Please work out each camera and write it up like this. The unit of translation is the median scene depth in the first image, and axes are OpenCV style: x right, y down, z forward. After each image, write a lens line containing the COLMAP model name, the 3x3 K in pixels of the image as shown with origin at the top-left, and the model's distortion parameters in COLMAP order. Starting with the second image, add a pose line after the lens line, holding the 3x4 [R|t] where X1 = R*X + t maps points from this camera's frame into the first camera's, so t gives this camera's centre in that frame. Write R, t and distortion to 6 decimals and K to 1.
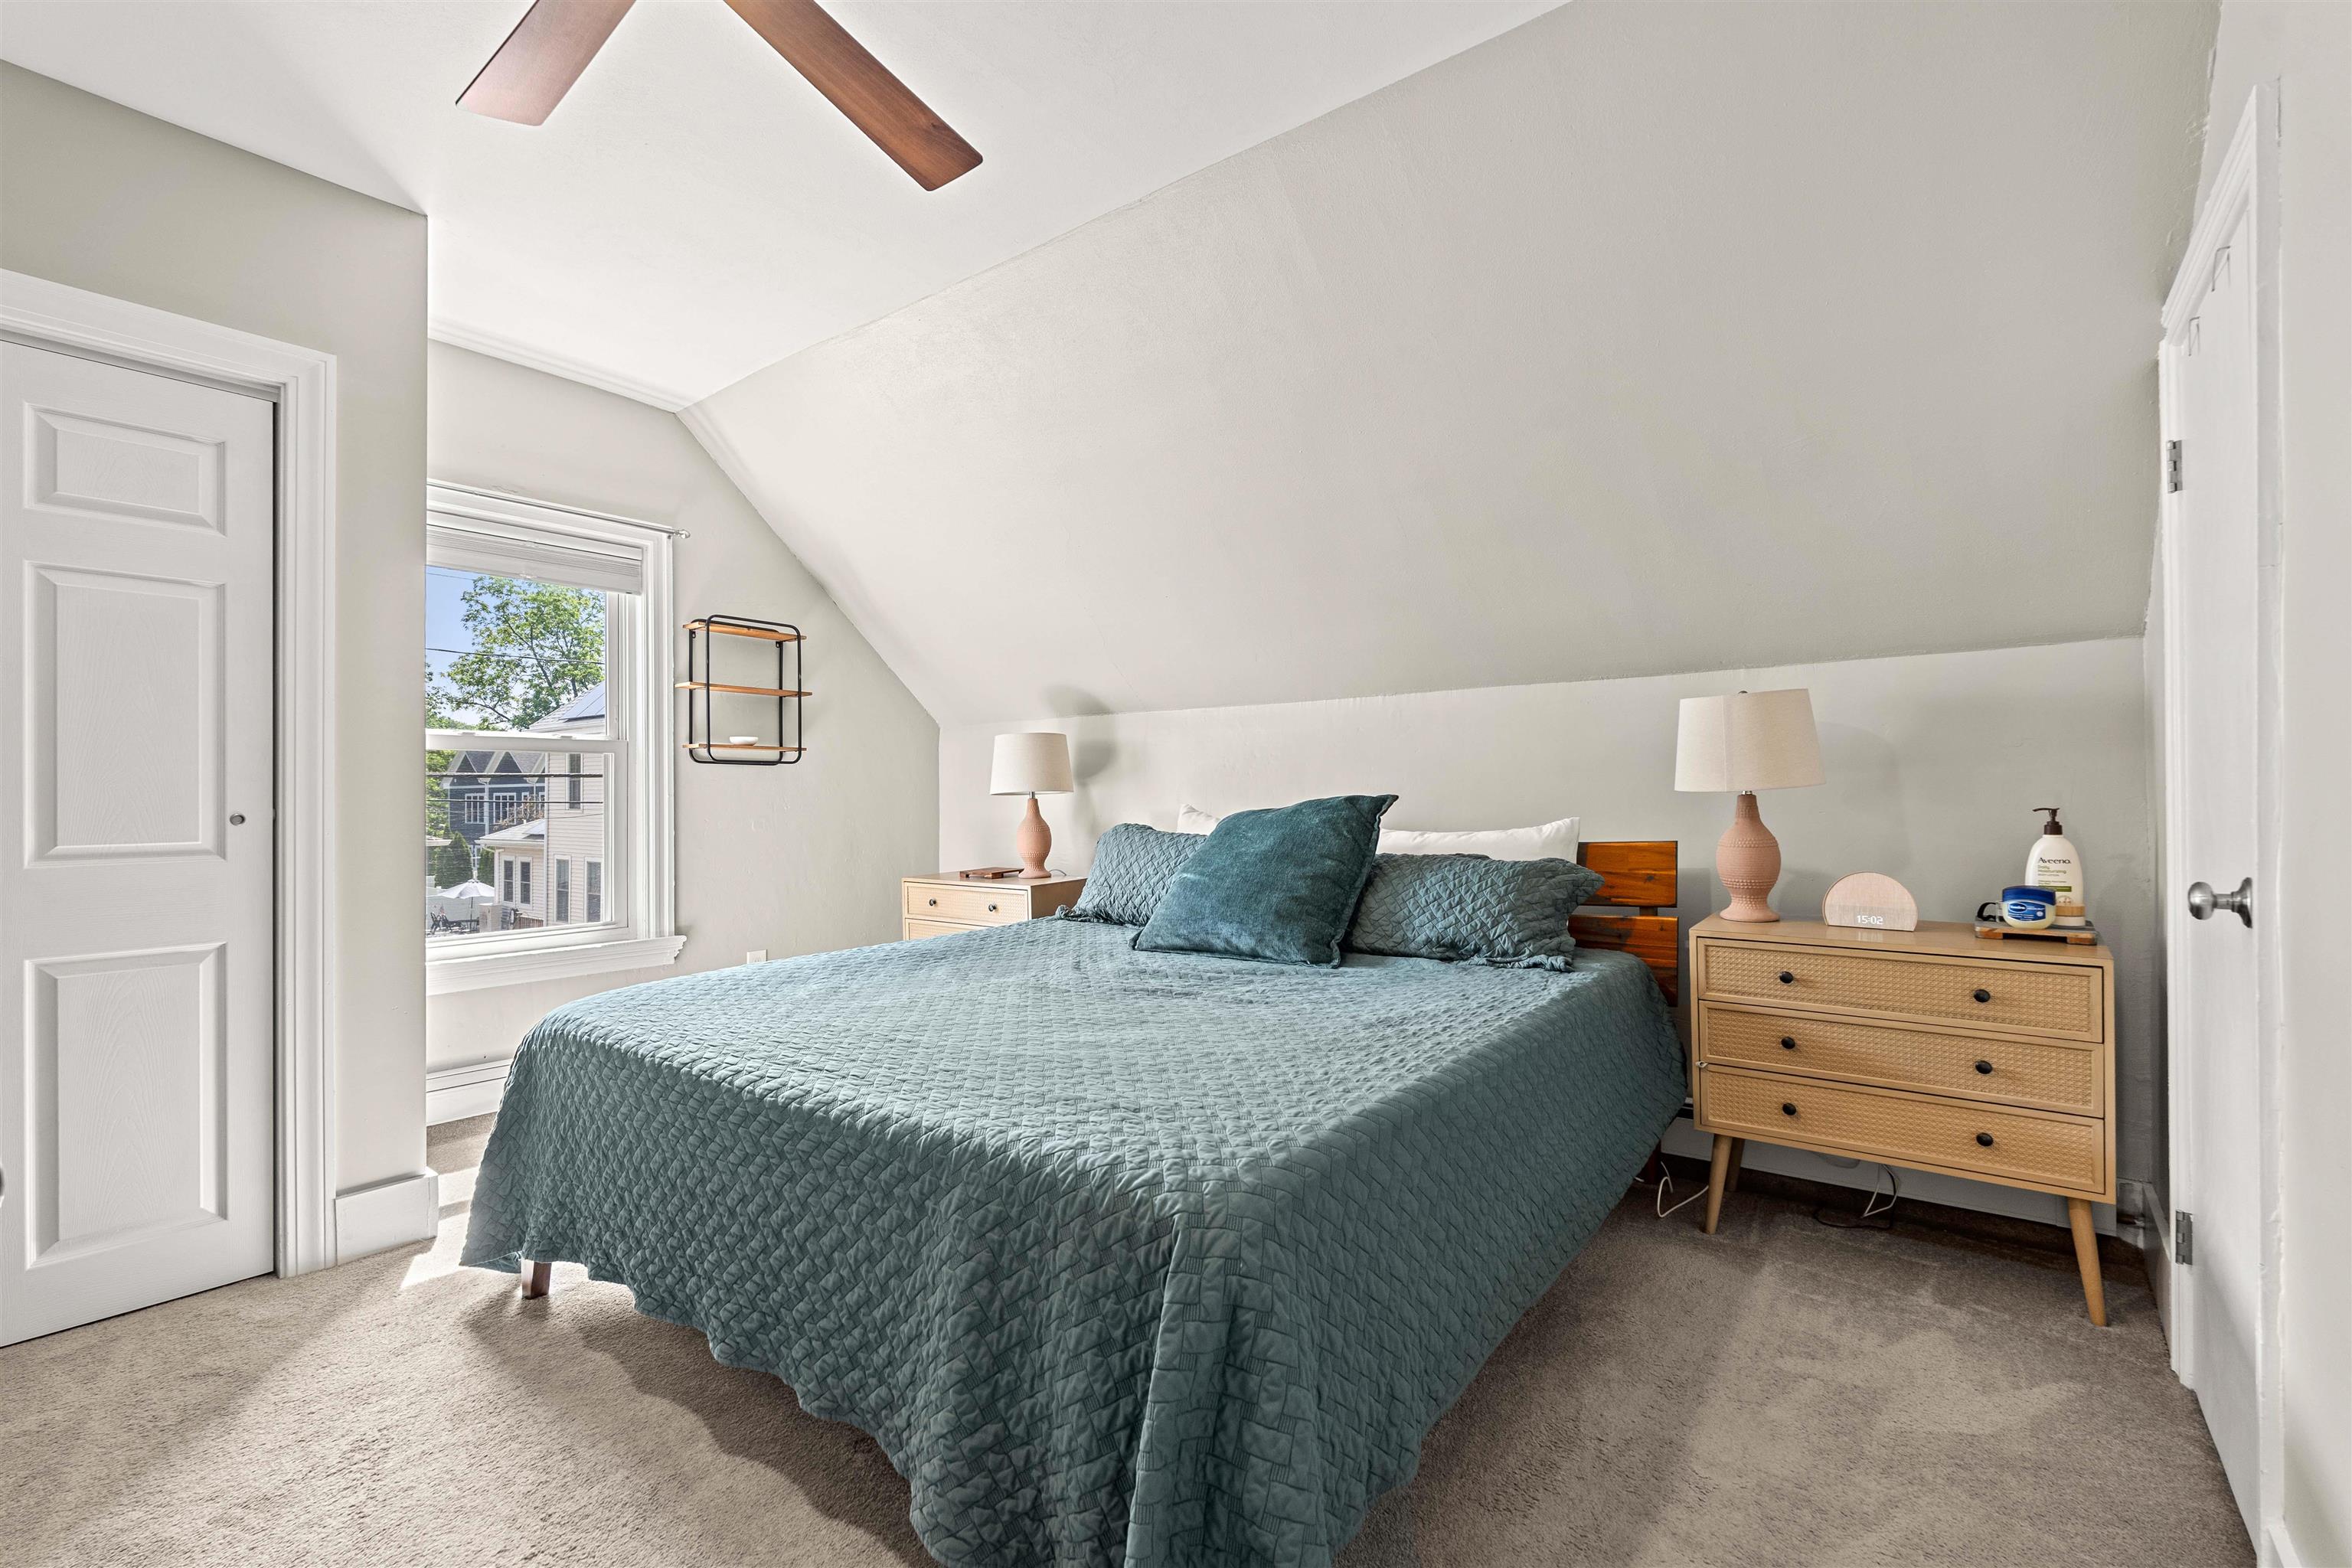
lens RADIAL K [[1049.9, 0, 1151.7], [0, 1049.9, 789.8], [0, 0, 1]] dist [-0.004100, 0.000156]
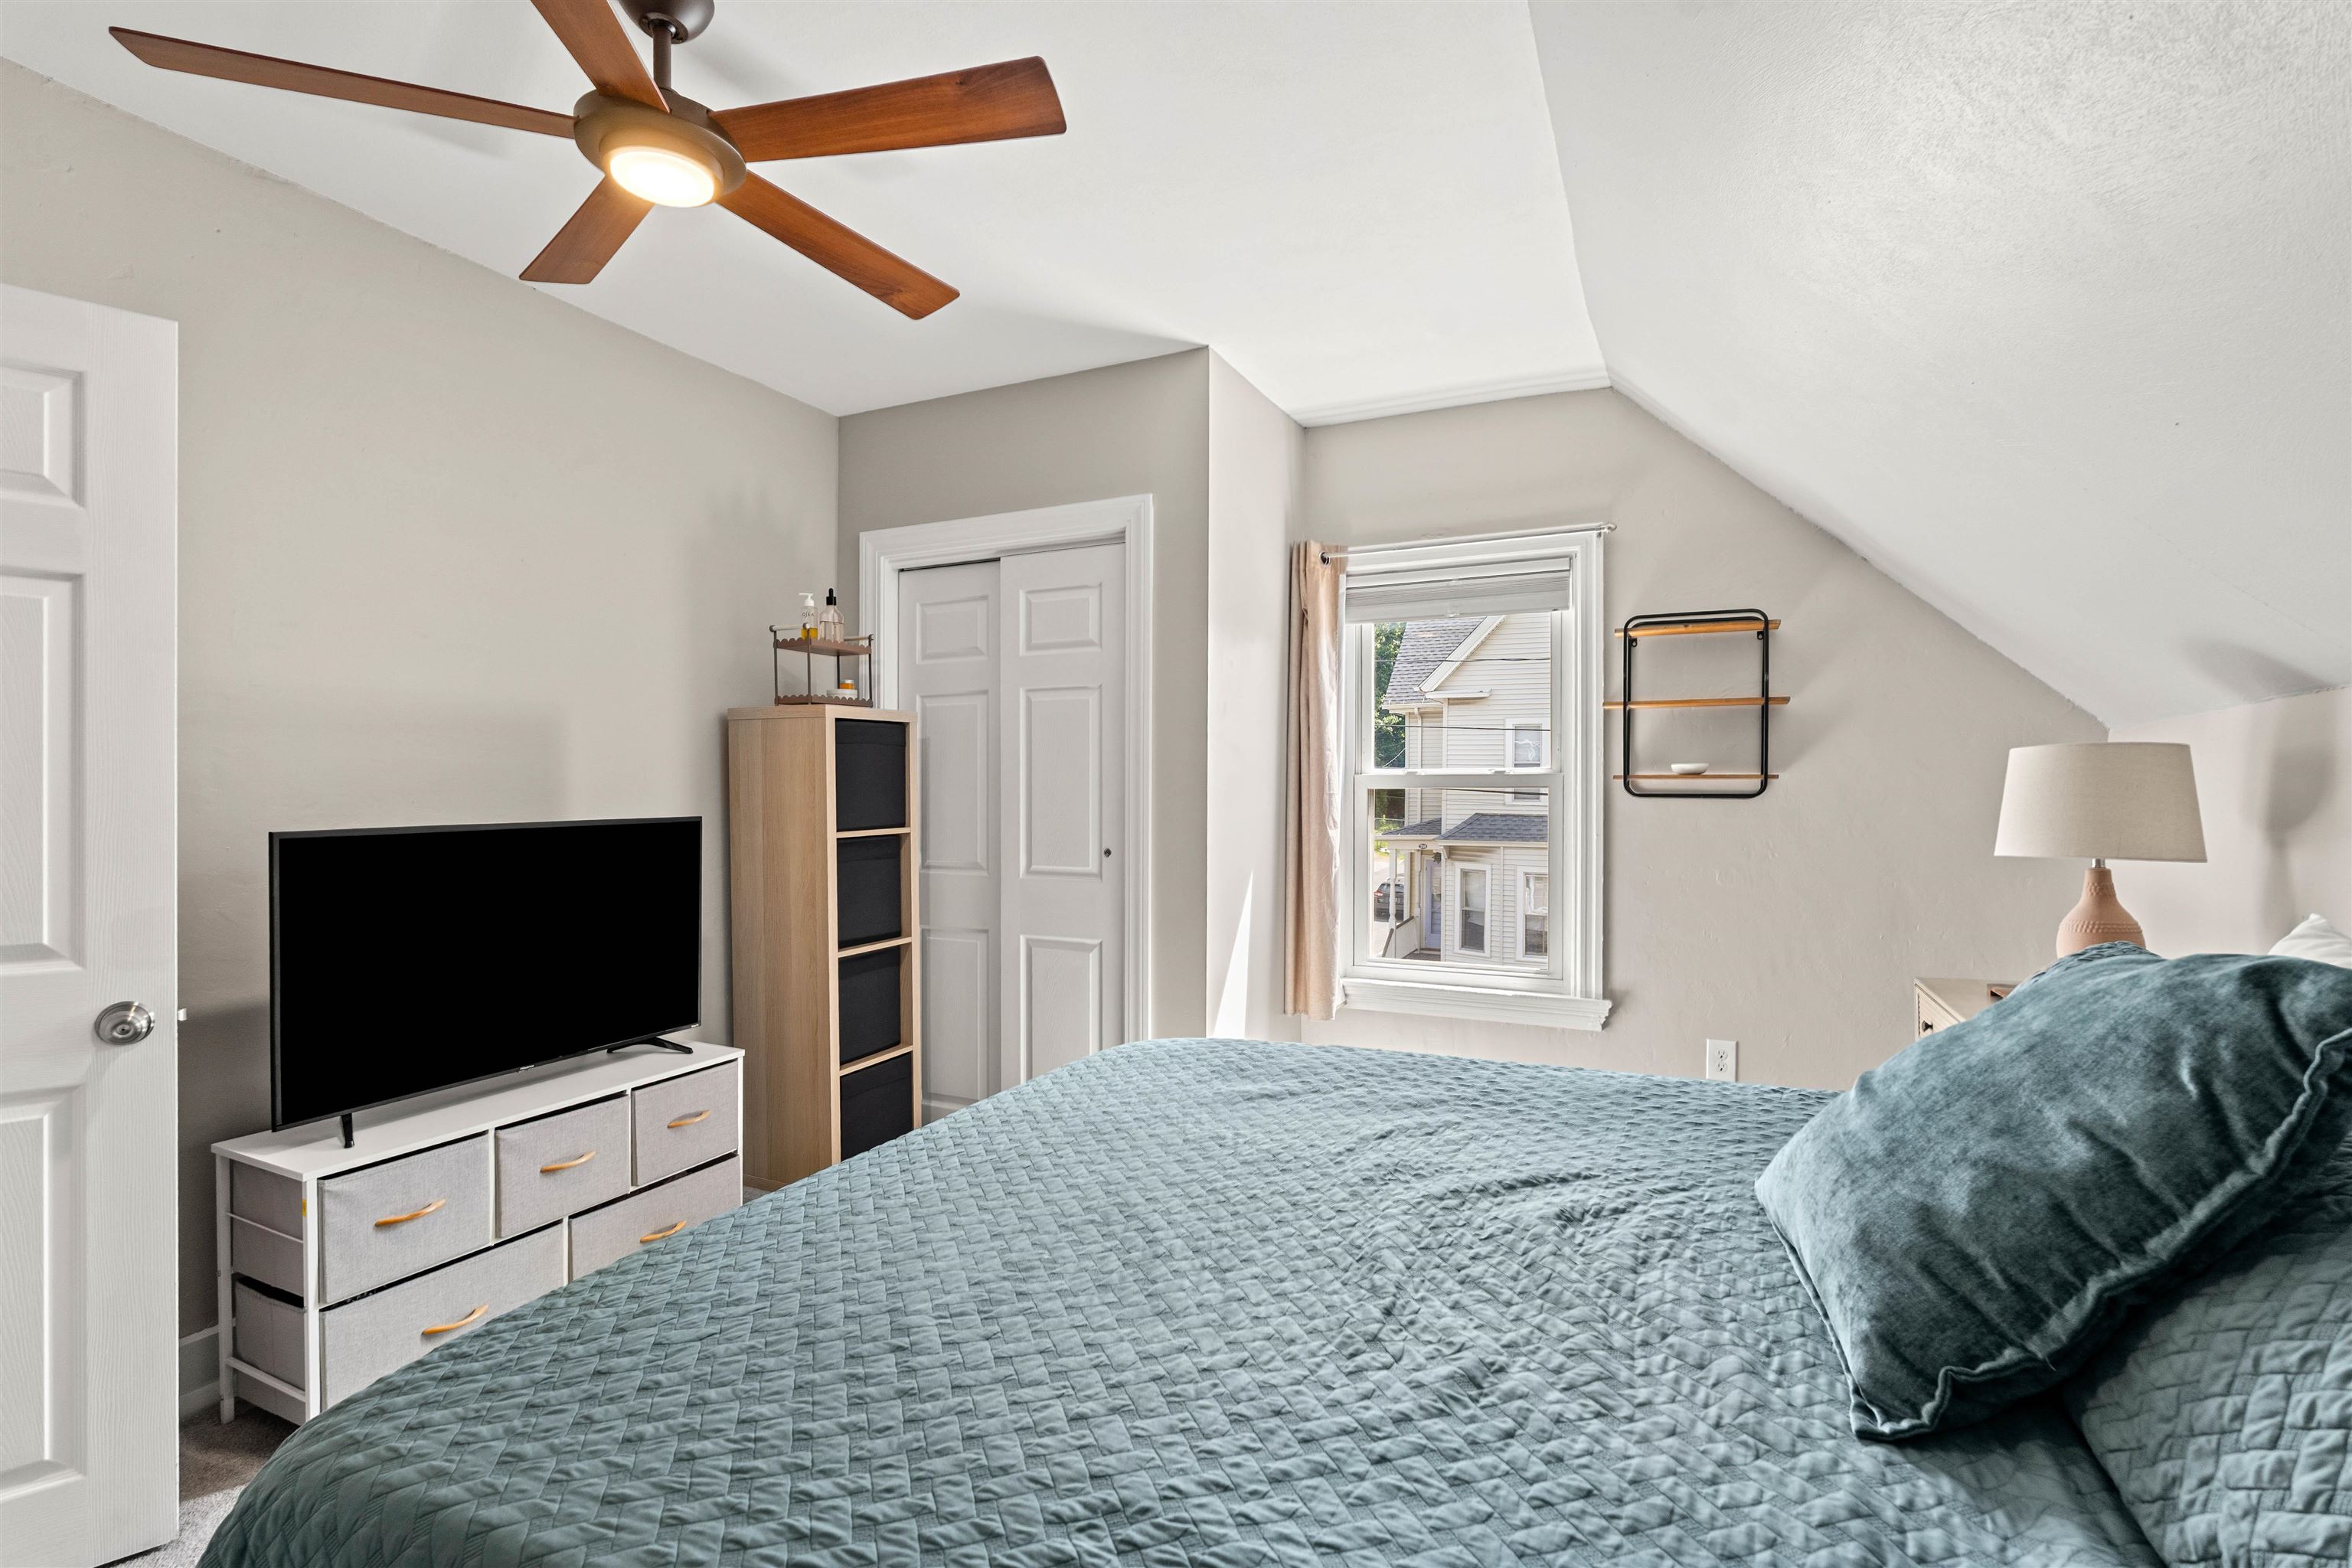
lens RADIAL K [[1049.9, 0, 1175.4], [0, 1049.9, 785.5], [0, 0, 1]] dist [-0.004100, 0.000156]
pose [[0.228076, 0.001920, -0.973641, 0.372998], [0.003833, 0.999989, 0.002870, -0.047661], [0.973636, -0.004387, 0.228066, 0.571083]]
